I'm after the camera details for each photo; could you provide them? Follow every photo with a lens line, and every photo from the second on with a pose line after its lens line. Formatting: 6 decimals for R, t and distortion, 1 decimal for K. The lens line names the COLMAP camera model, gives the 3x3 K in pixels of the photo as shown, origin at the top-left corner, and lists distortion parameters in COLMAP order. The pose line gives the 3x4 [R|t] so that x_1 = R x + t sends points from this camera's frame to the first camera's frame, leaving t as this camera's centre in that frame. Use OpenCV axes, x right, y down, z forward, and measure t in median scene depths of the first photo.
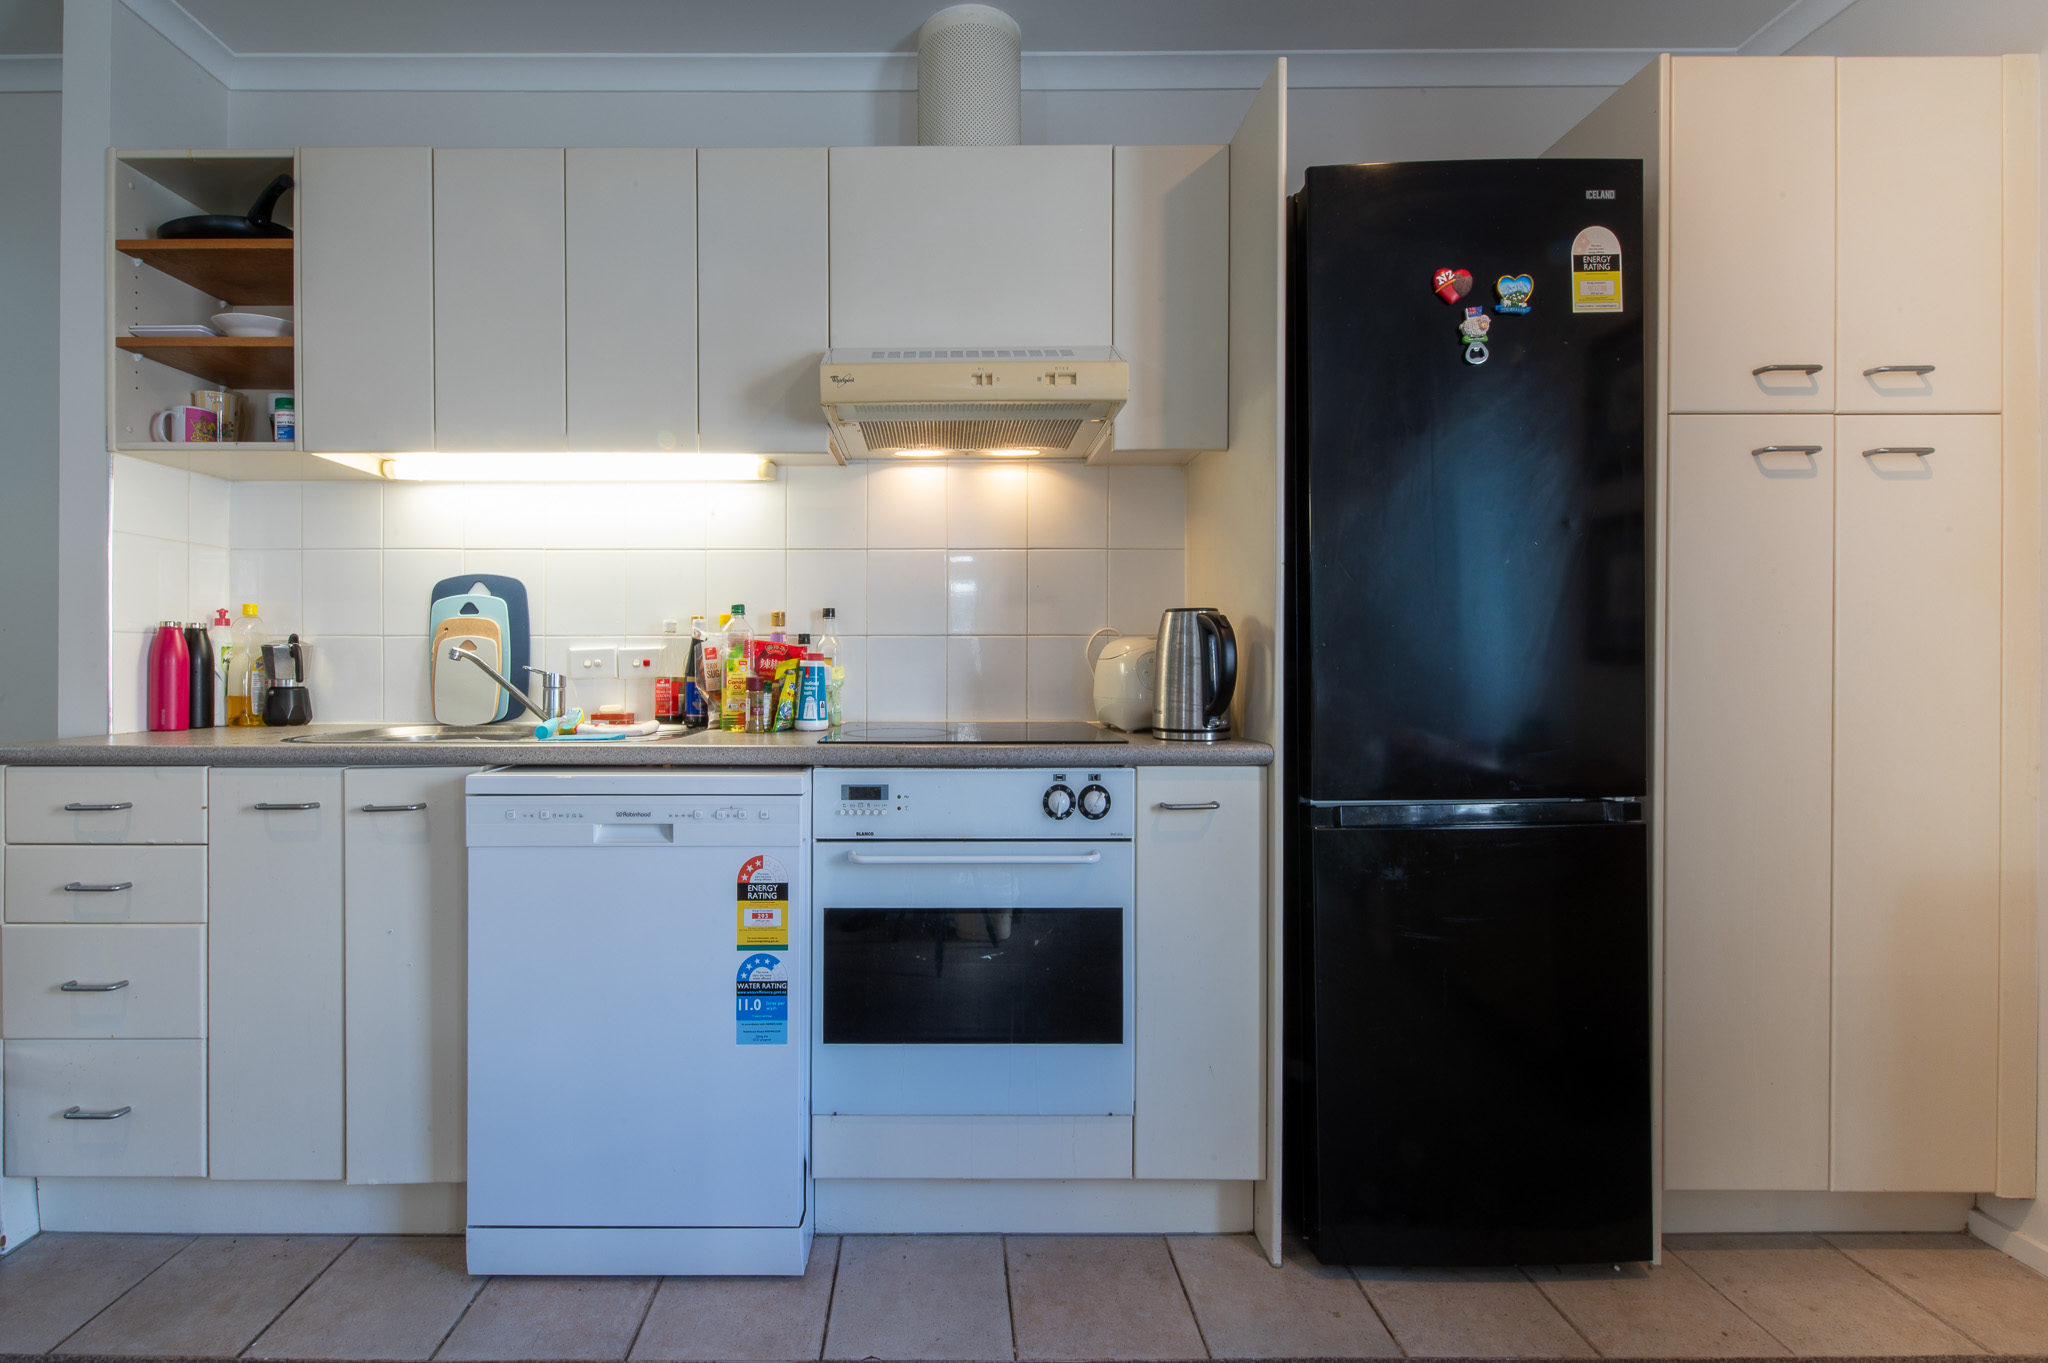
lens RADIAL K [[962.0, 0, 1028.8], [0, 962.0, 663.4], [0, 0, 1]] dist [-0.002086, -0.000668]
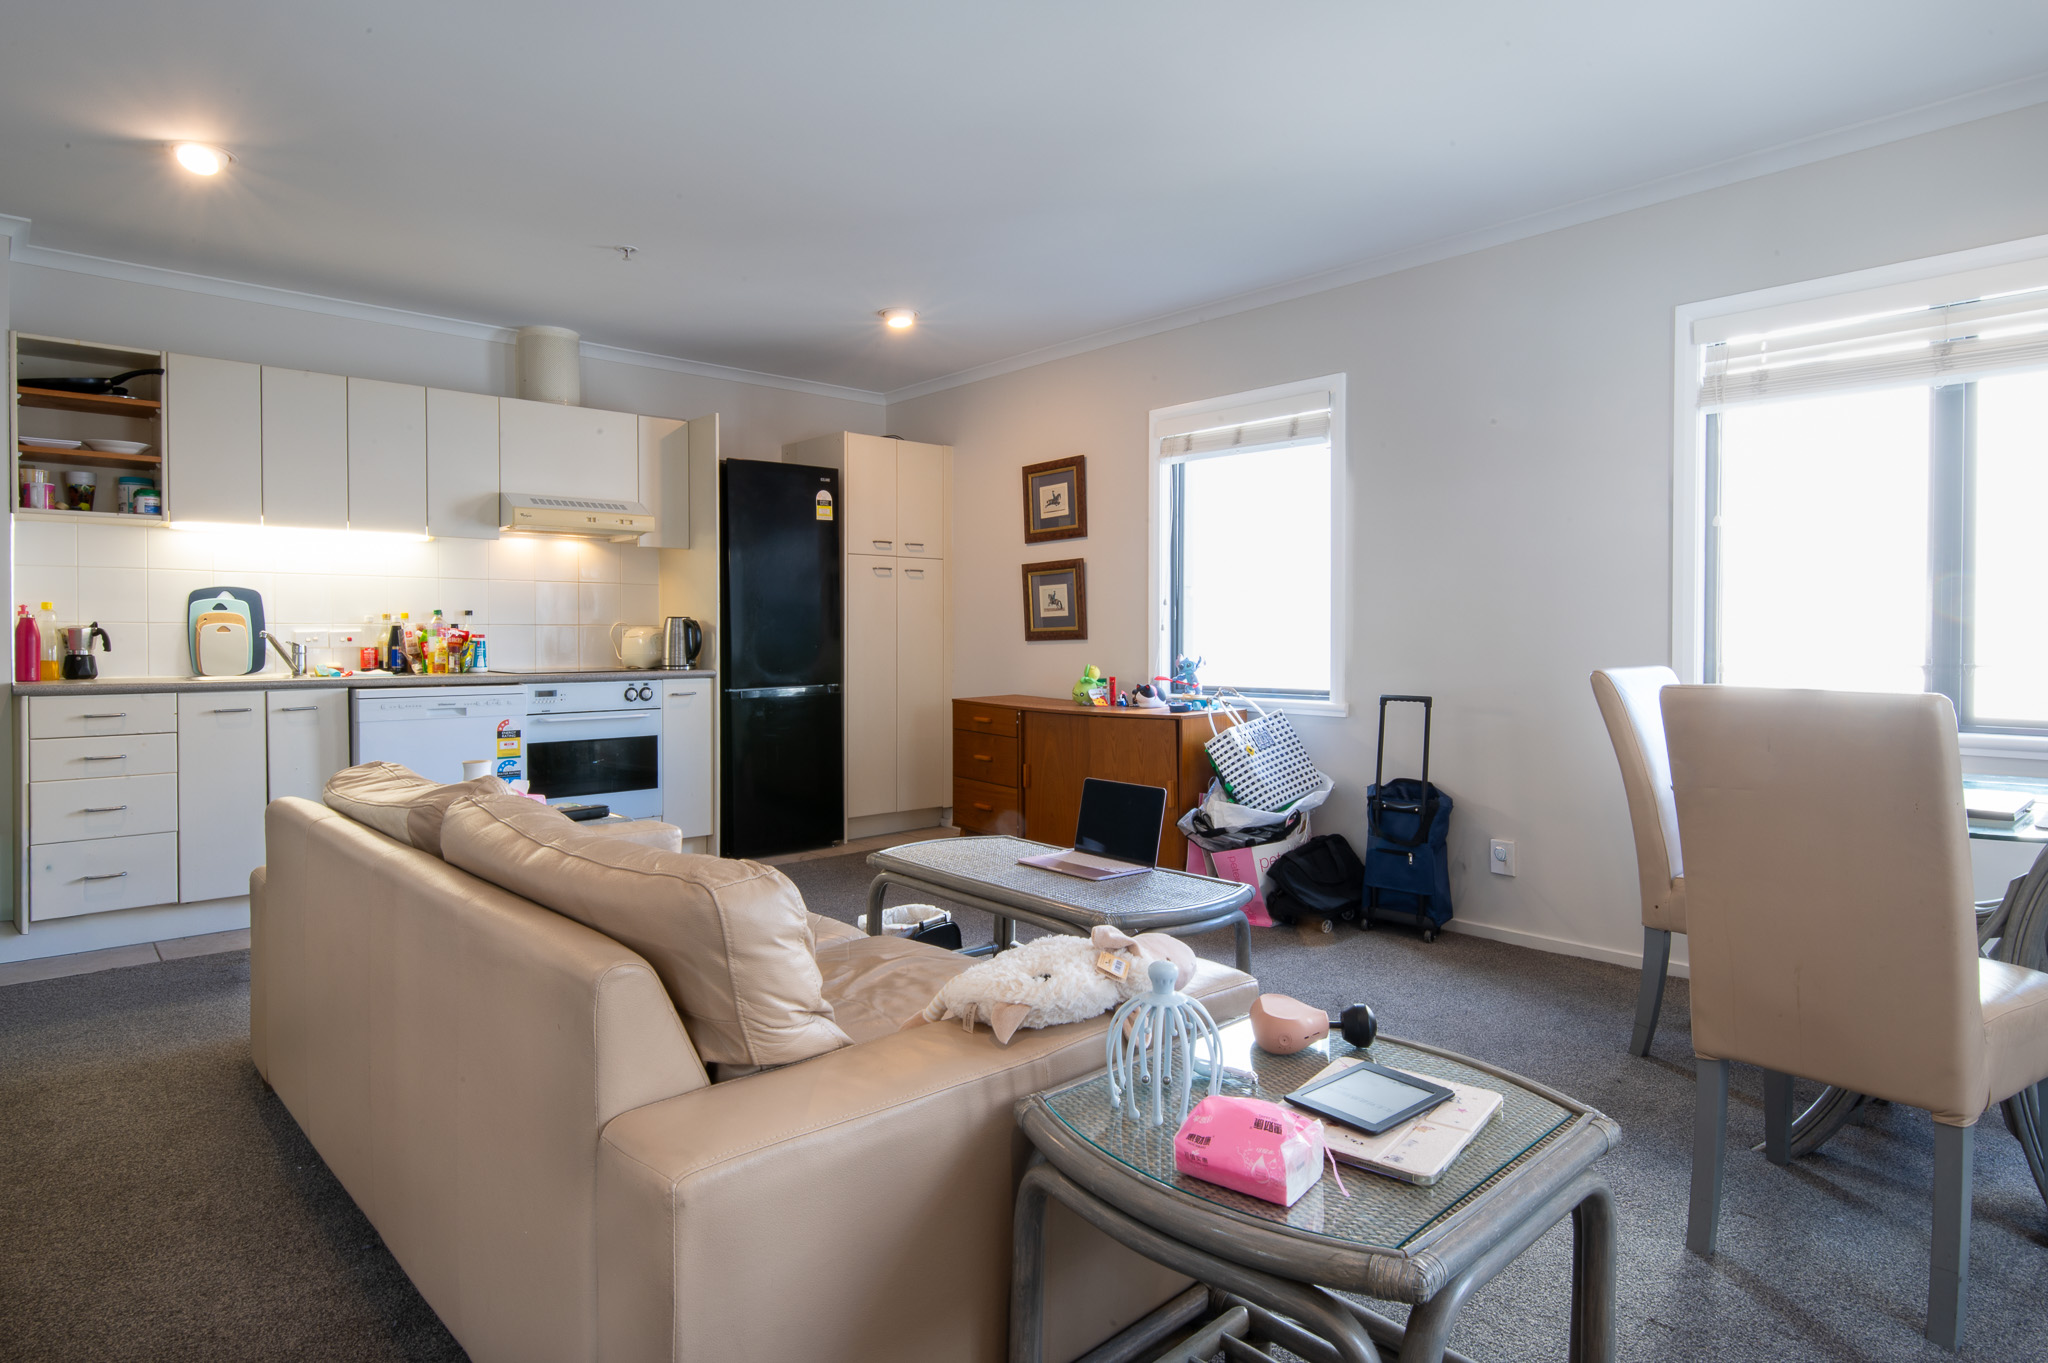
lens RADIAL K [[1155.9, 0, 1070.8], [0, 1155.9, 668.4], [0, 0, 1]] dist [0.038485, -0.000036]
pose [[0.781404, -0.018445, 0.623753, -0.943007], [0.002276, 0.999641, 0.026709, -0.001959], [-0.624022, -0.019451, 0.781165, -2.038762]]
